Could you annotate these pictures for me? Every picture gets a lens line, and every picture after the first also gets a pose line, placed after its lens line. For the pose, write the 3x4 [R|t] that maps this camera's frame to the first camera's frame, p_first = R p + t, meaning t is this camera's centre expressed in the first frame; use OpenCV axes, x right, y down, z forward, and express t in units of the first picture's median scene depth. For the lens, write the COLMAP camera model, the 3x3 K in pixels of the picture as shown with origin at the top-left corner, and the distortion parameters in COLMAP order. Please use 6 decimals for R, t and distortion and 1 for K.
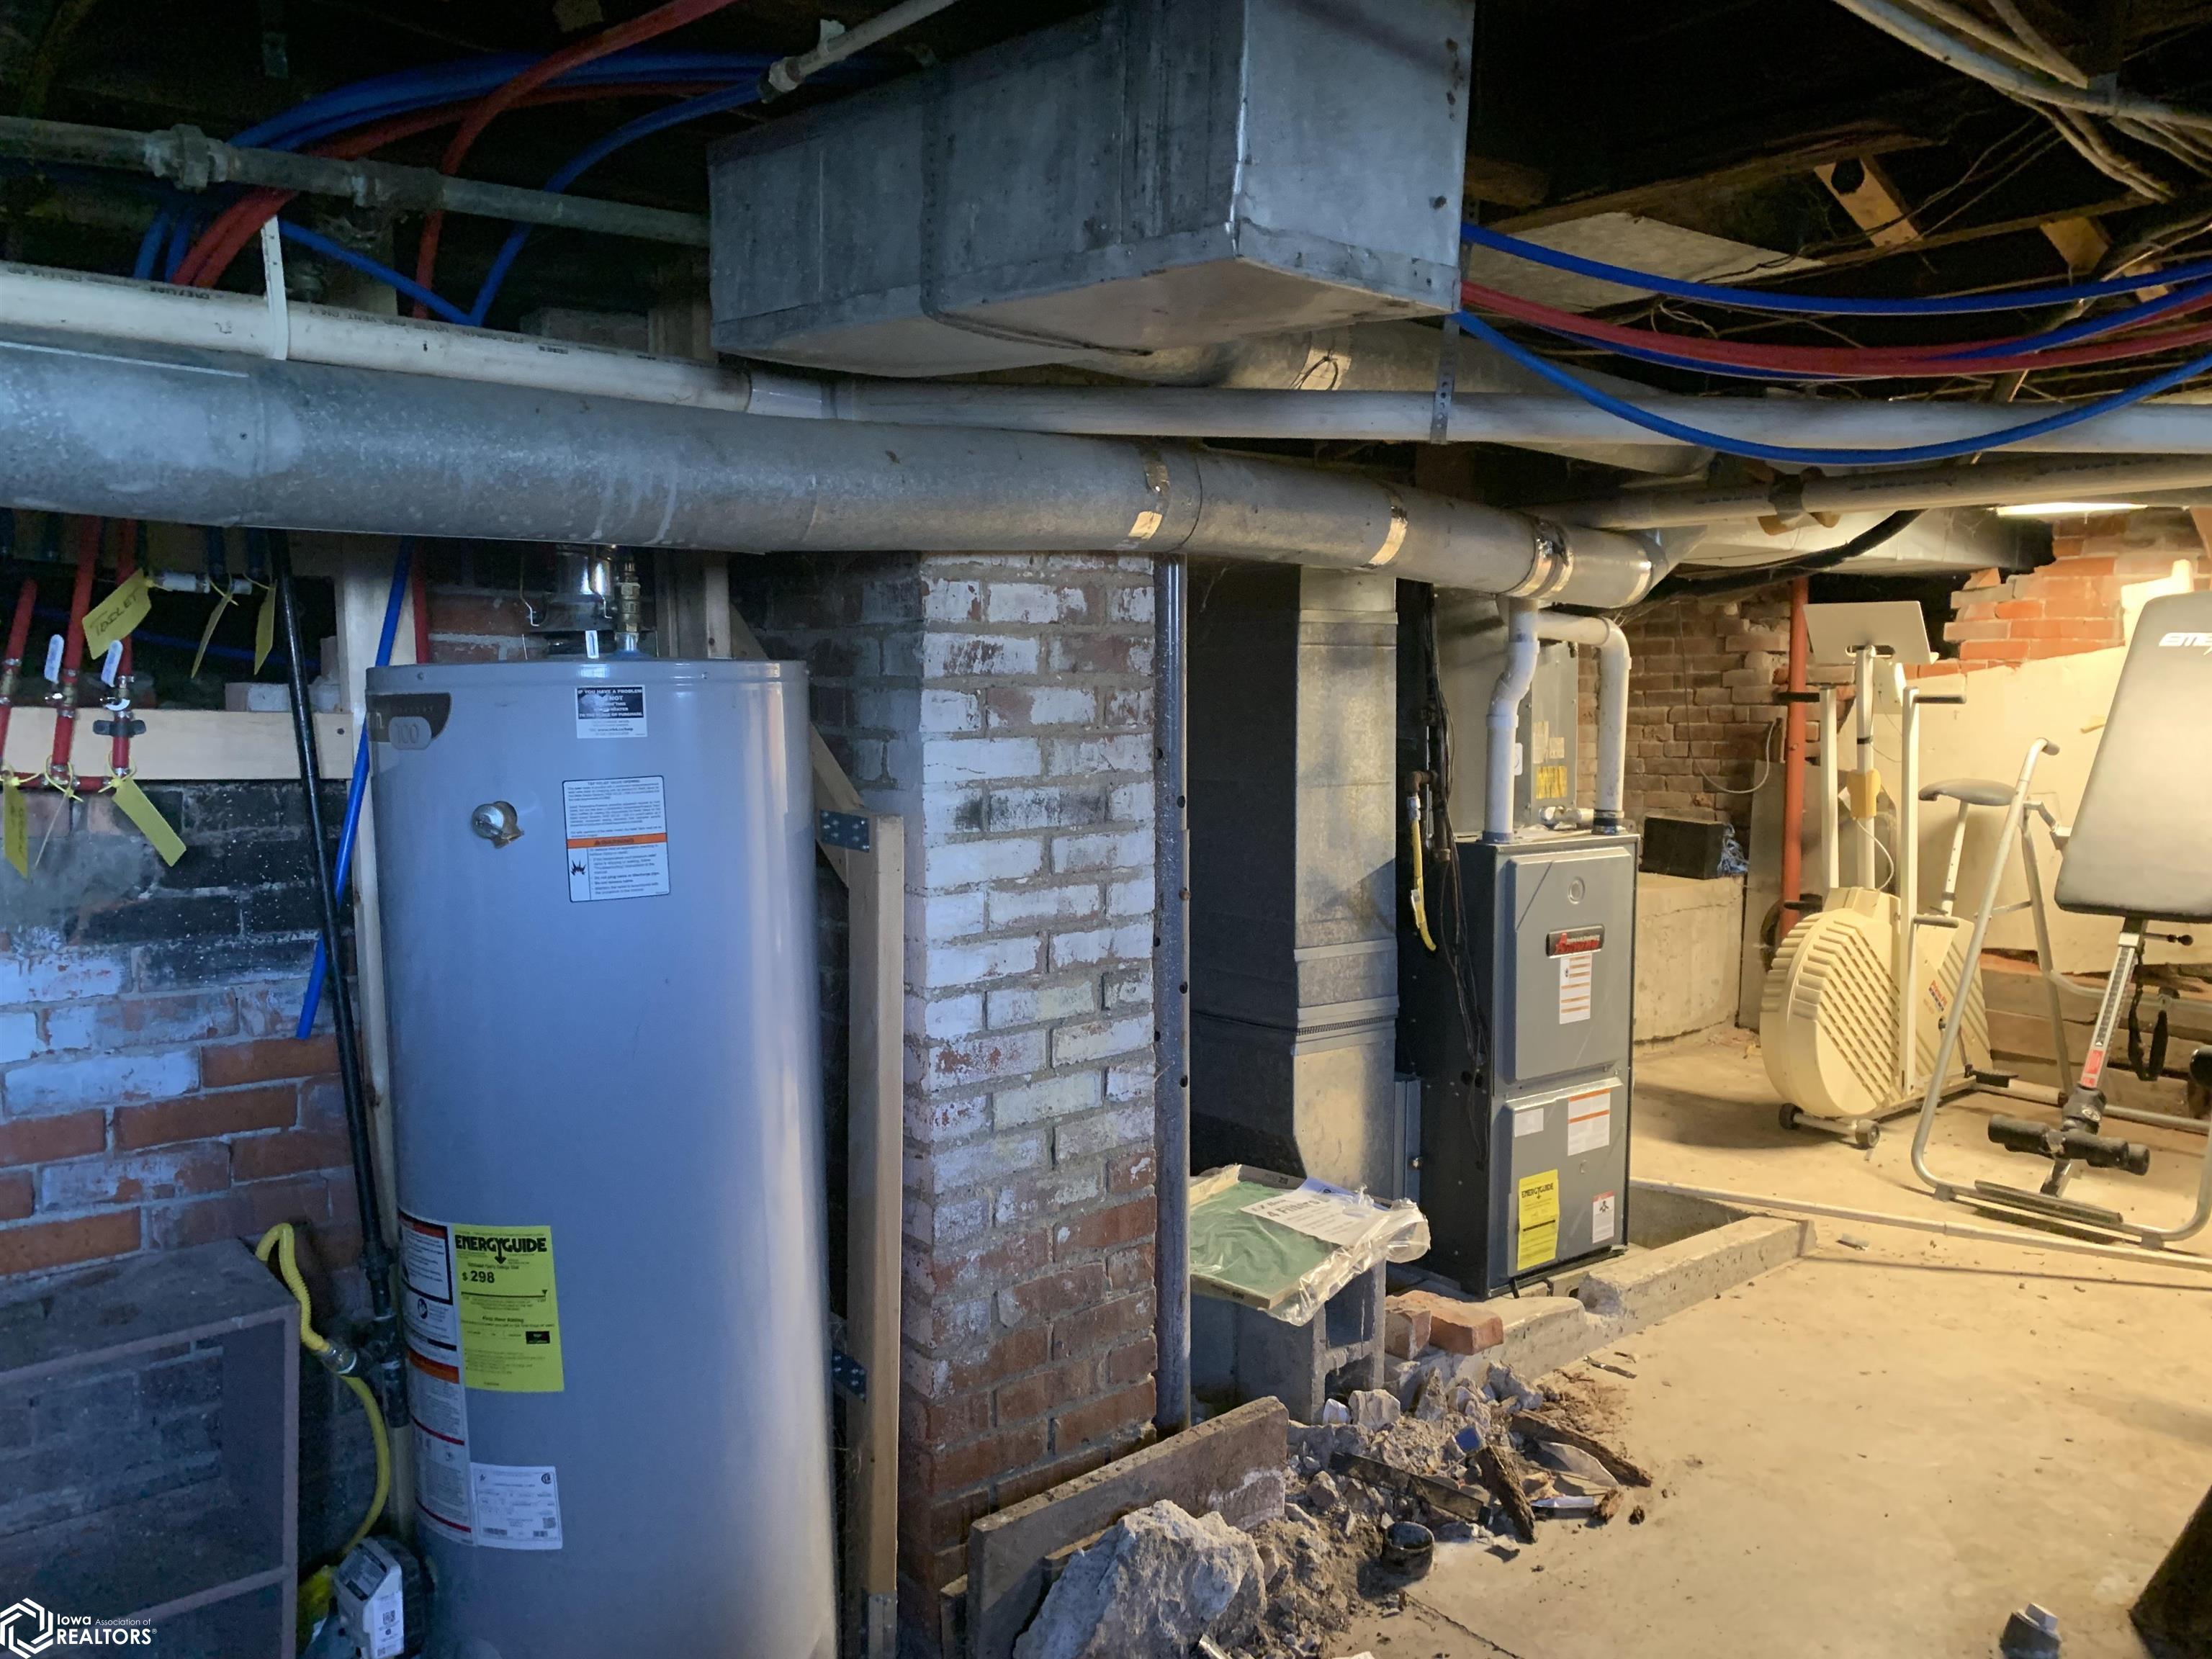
lens RADIAL K [[1683.2, 0, 1106.5], [0, 1683.2, 834.3], [0, 0, 1]] dist [0.019259, -0.023295]
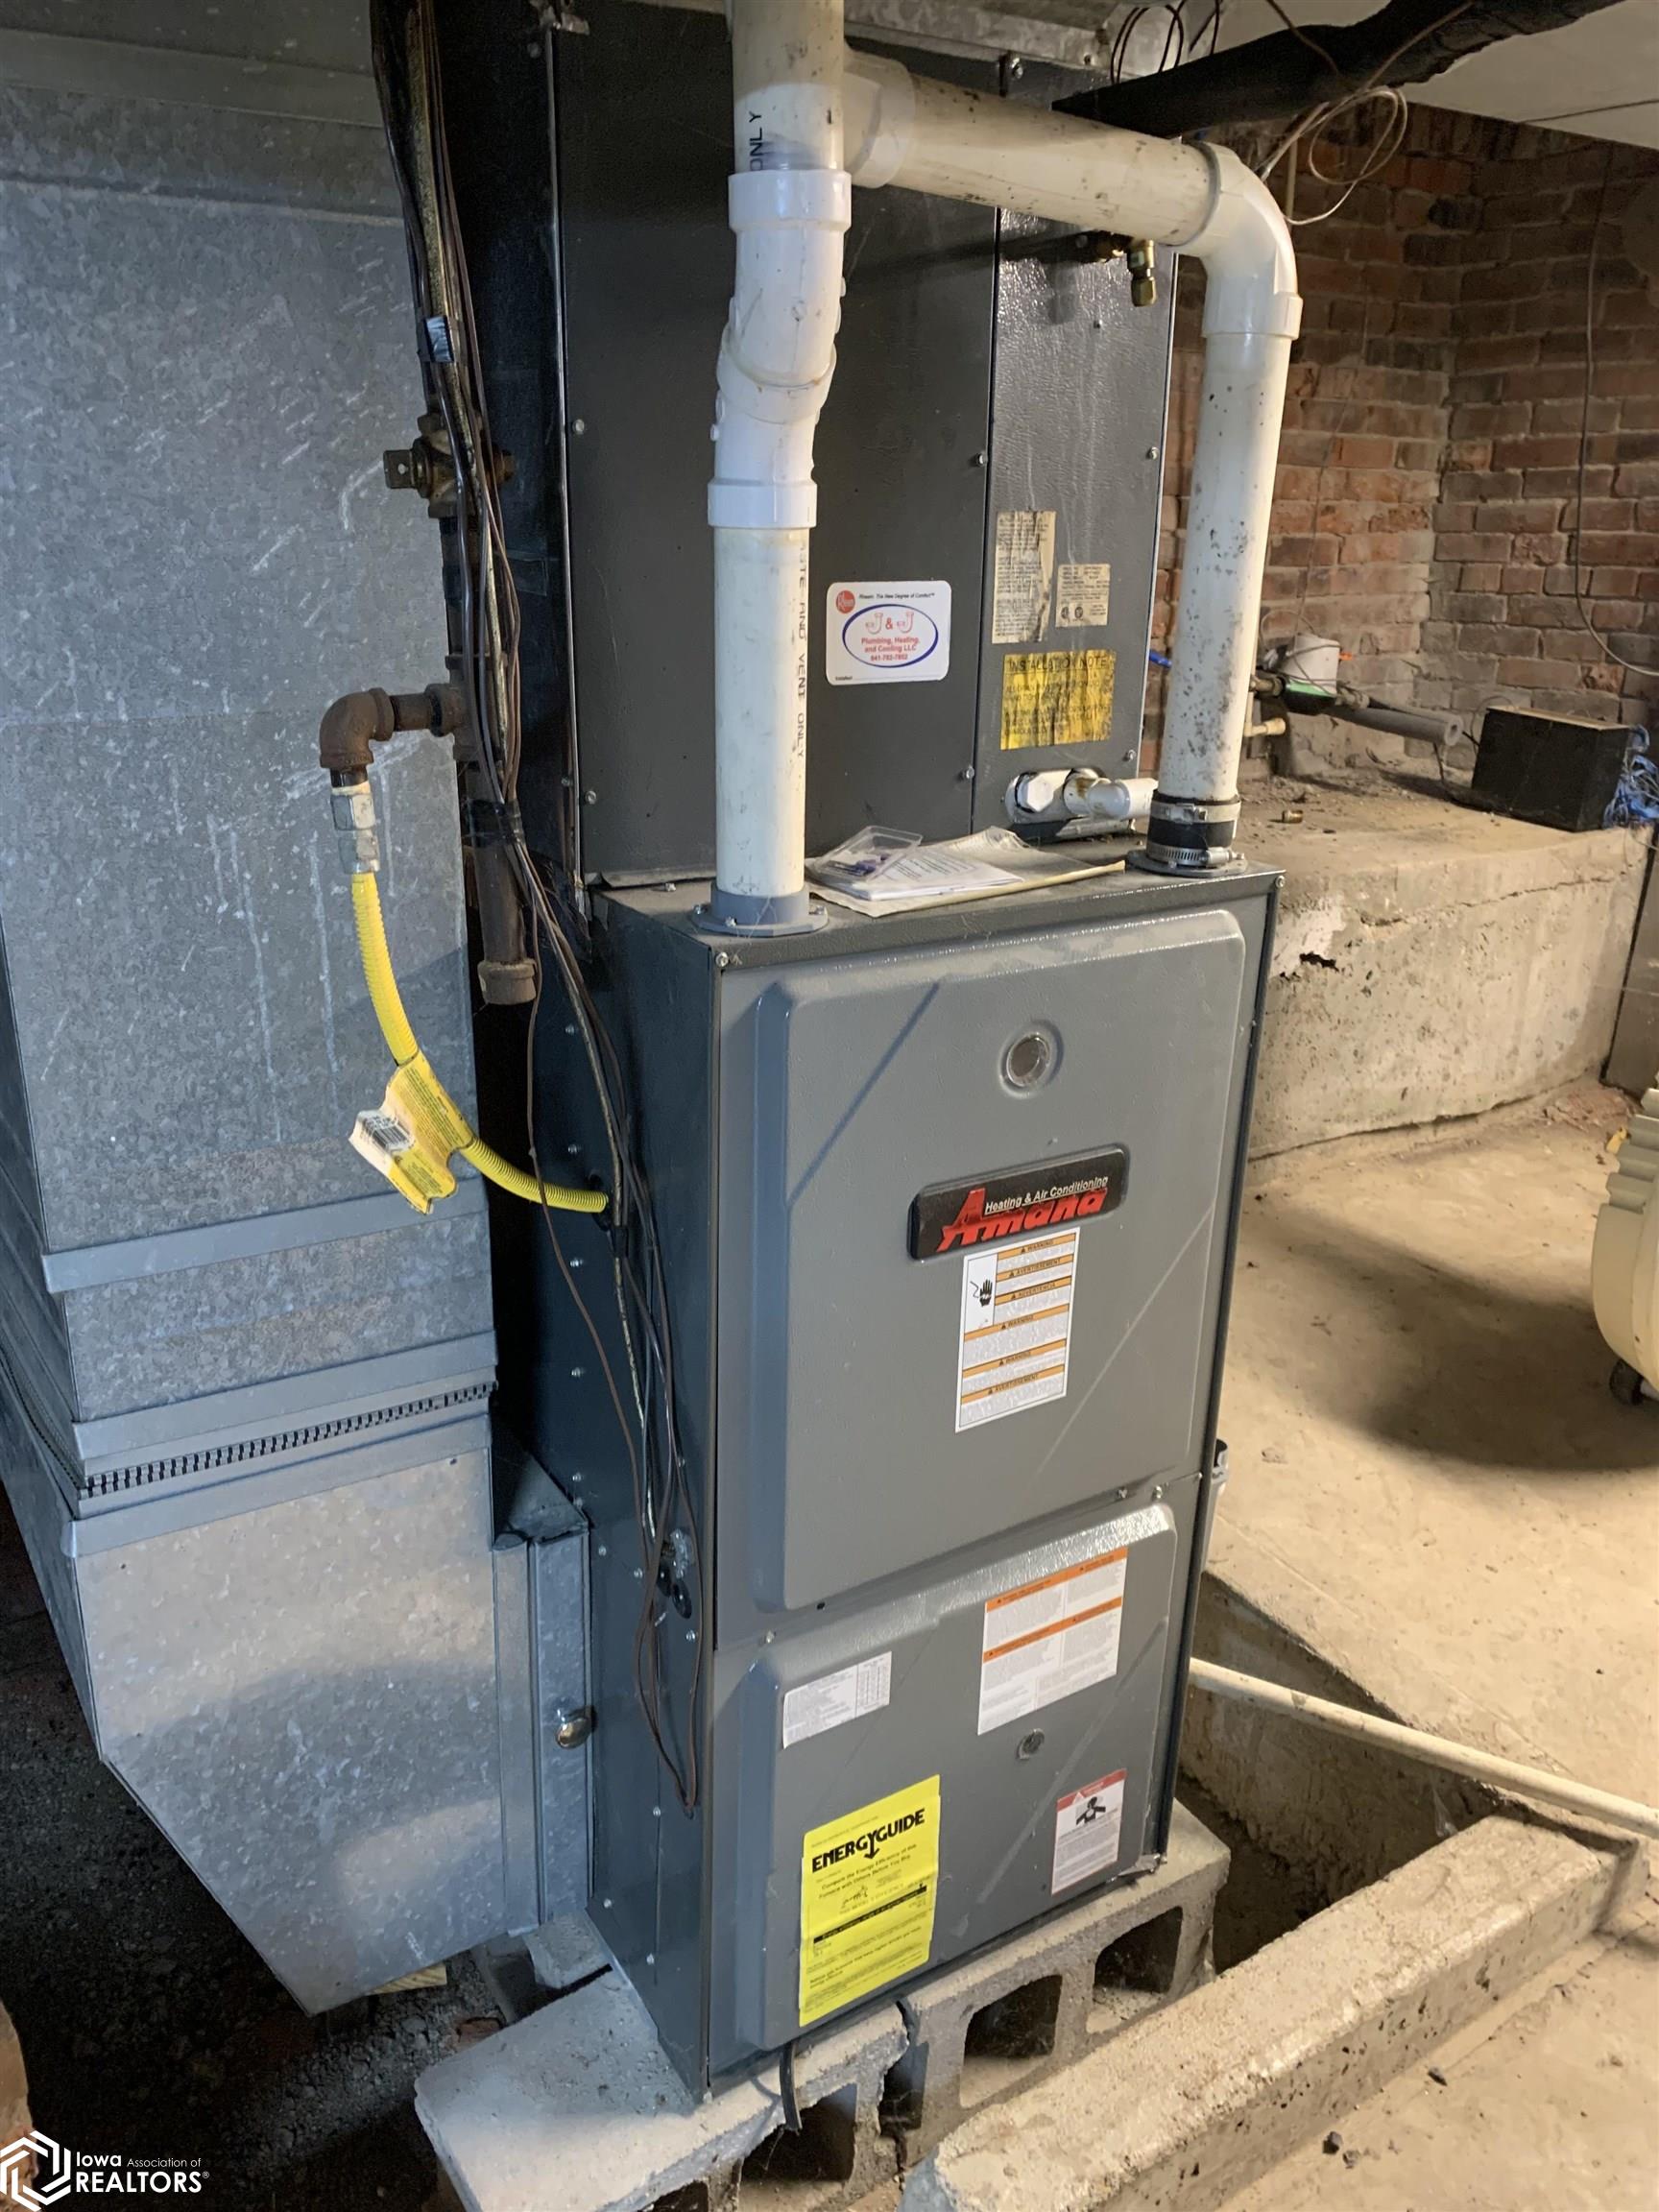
lens RADIAL K [[1683.2, 0, 774.0], [0, 1683.2, 1111.1], [0, 0, 1]] dist [0.019259, -0.023295]
pose [[0.991551, 0.052671, -0.118542, 0.254297], [-0.019456, 0.963901, 0.265549, -0.040540], [0.128249, -0.260999, 0.956782, 0.641337]]
